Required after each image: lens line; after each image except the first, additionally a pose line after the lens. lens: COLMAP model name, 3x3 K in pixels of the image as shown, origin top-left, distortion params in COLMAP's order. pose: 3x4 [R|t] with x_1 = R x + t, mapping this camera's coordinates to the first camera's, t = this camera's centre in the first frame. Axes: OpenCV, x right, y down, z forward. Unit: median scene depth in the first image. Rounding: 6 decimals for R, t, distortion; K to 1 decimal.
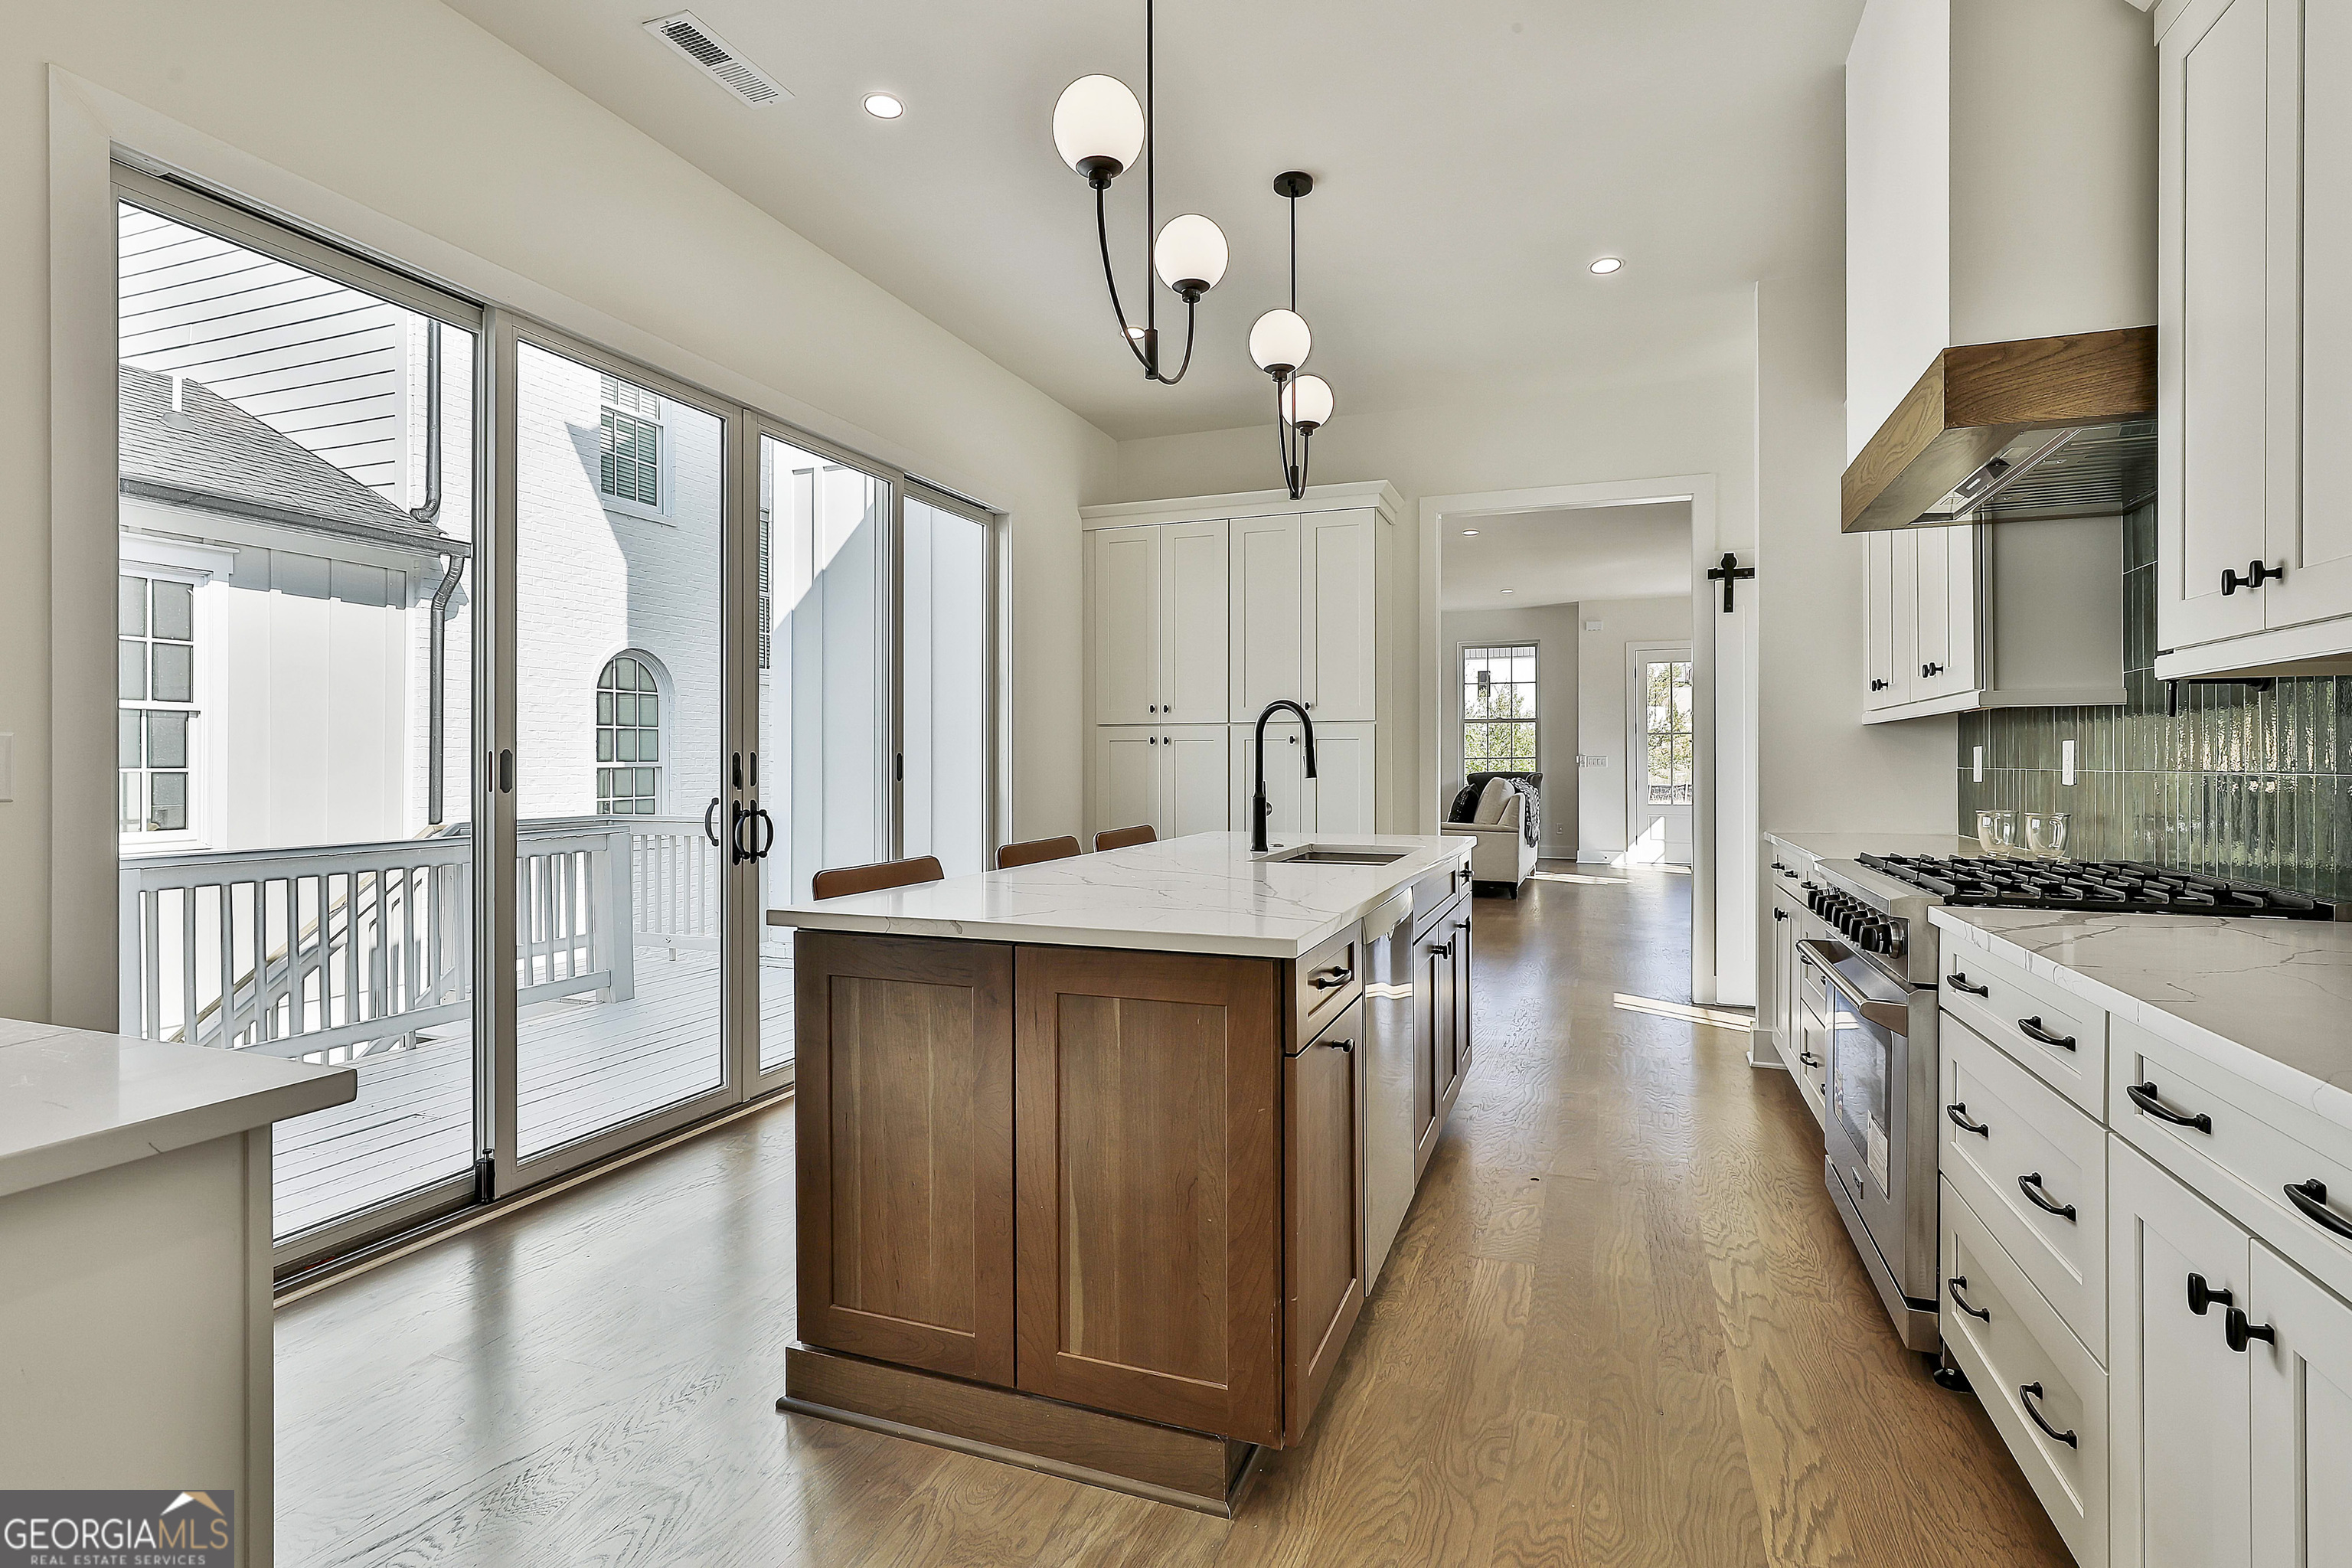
lens RADIAL K [[1136.4, 0, 1183.6], [0, 1136.4, 767.0], [0, 0, 1]] dist [-0.003454, 0.004121]
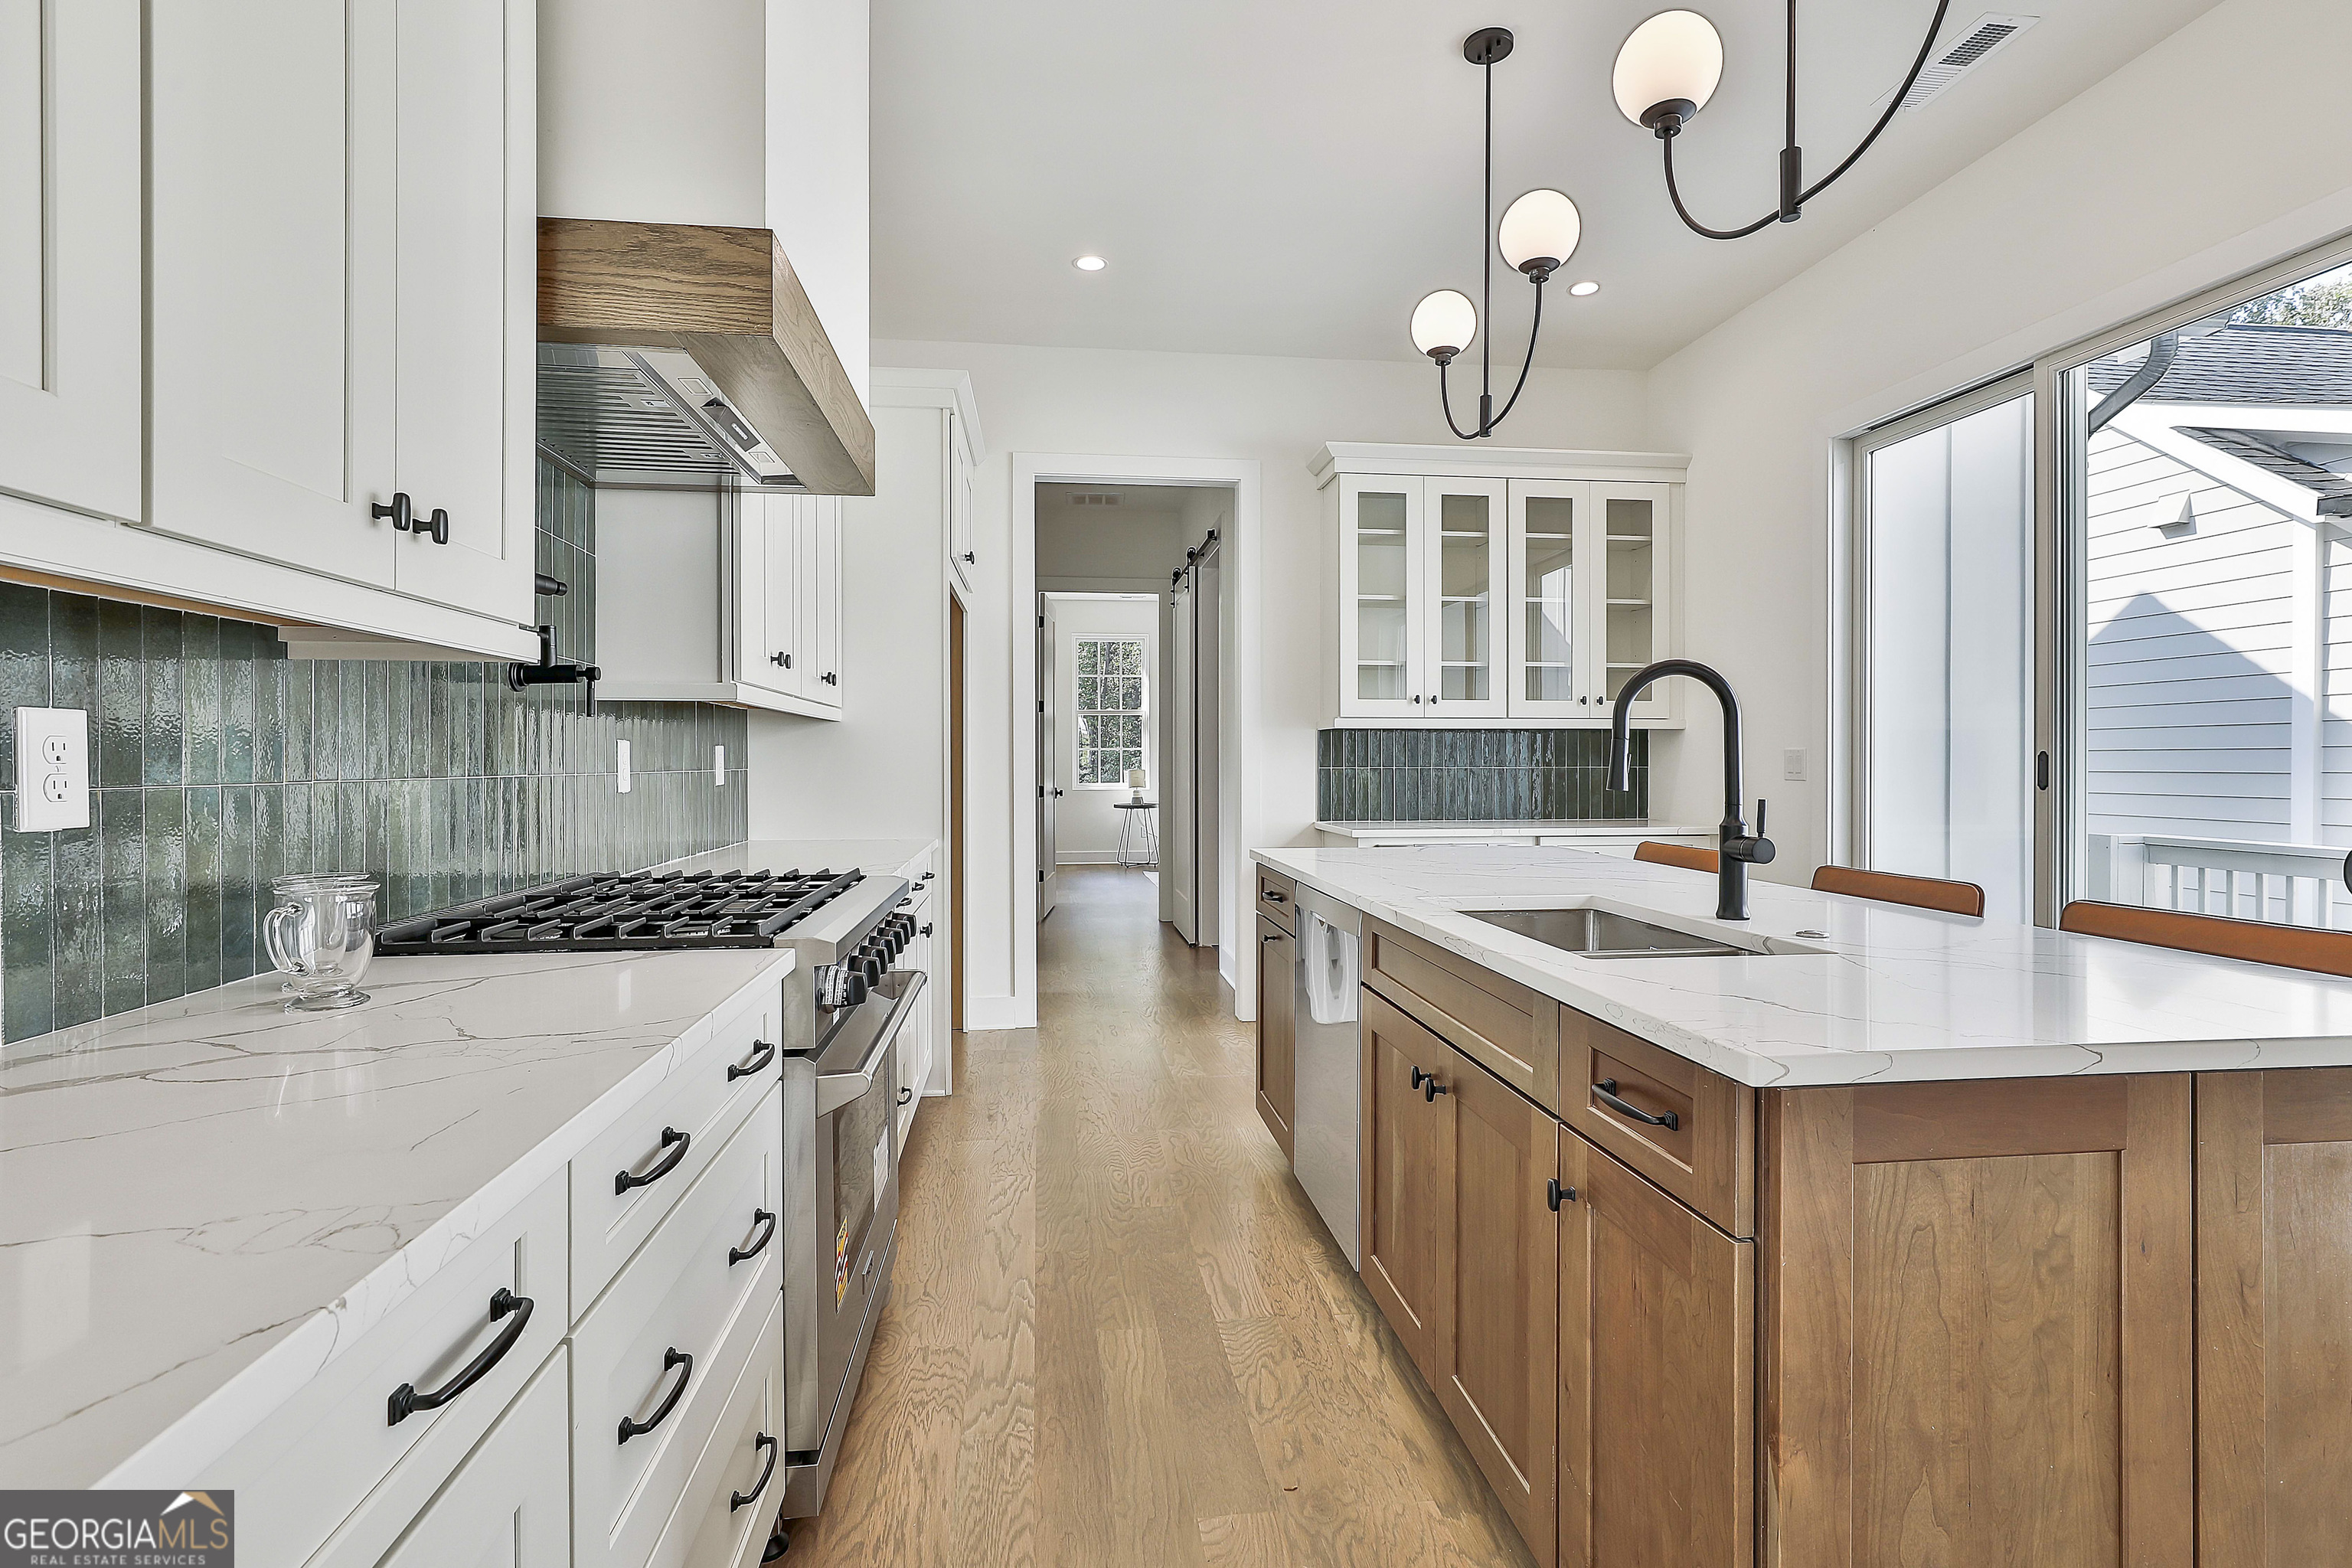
lens RADIAL K [[1136.4, 0, 1182.3], [0, 1136.4, 765.3], [0, 0, 1]] dist [-0.003454, 0.004121]
pose [[-0.884765, 0.001353, -0.466035, 0.590867], [-0.002576, 0.999966, 0.007793, -0.008028], [0.466030, 0.008096, -0.884732, 1.397480]]
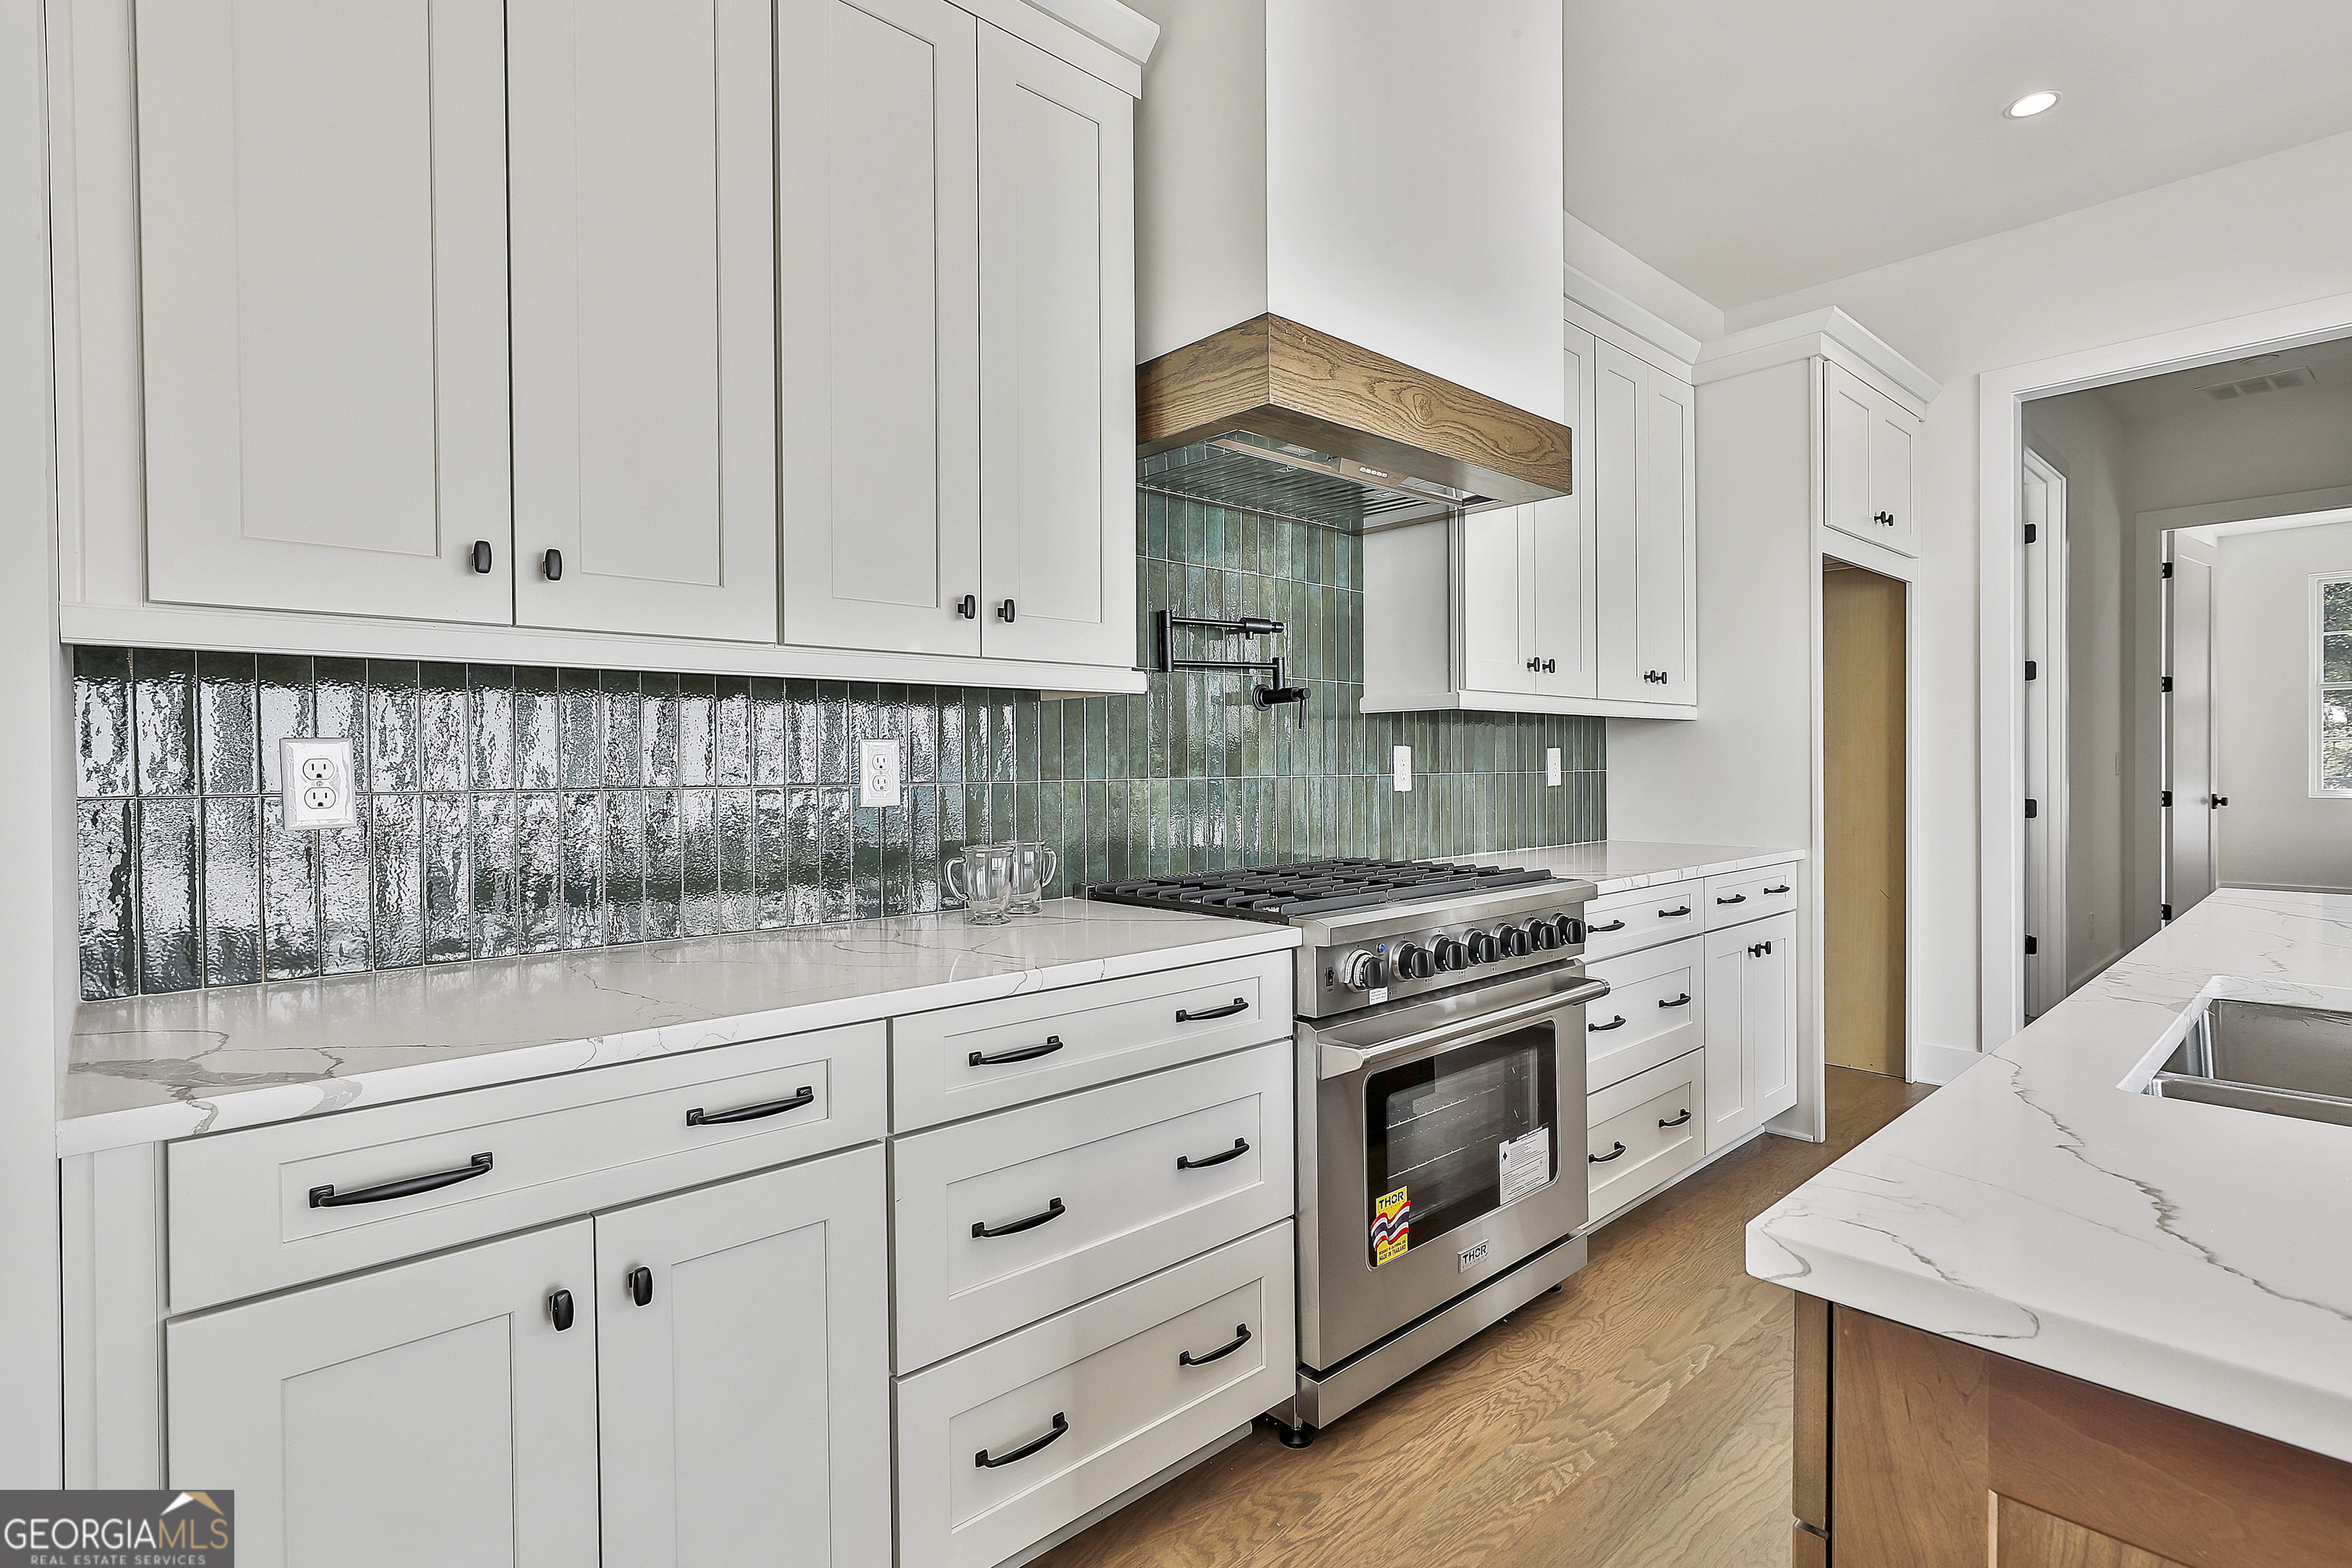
lens RADIAL K [[1136.4, 0, 1189.6], [0, 1136.4, 778.0], [0, 0, 1]] dist [-0.003454, 0.004121]
pose [[-0.896071, 0.001391, 0.443909, 0.307533], [0.009531, 0.999825, 0.016107, -0.009020], [-0.443809, 0.018664, -0.895927, 1.415394]]
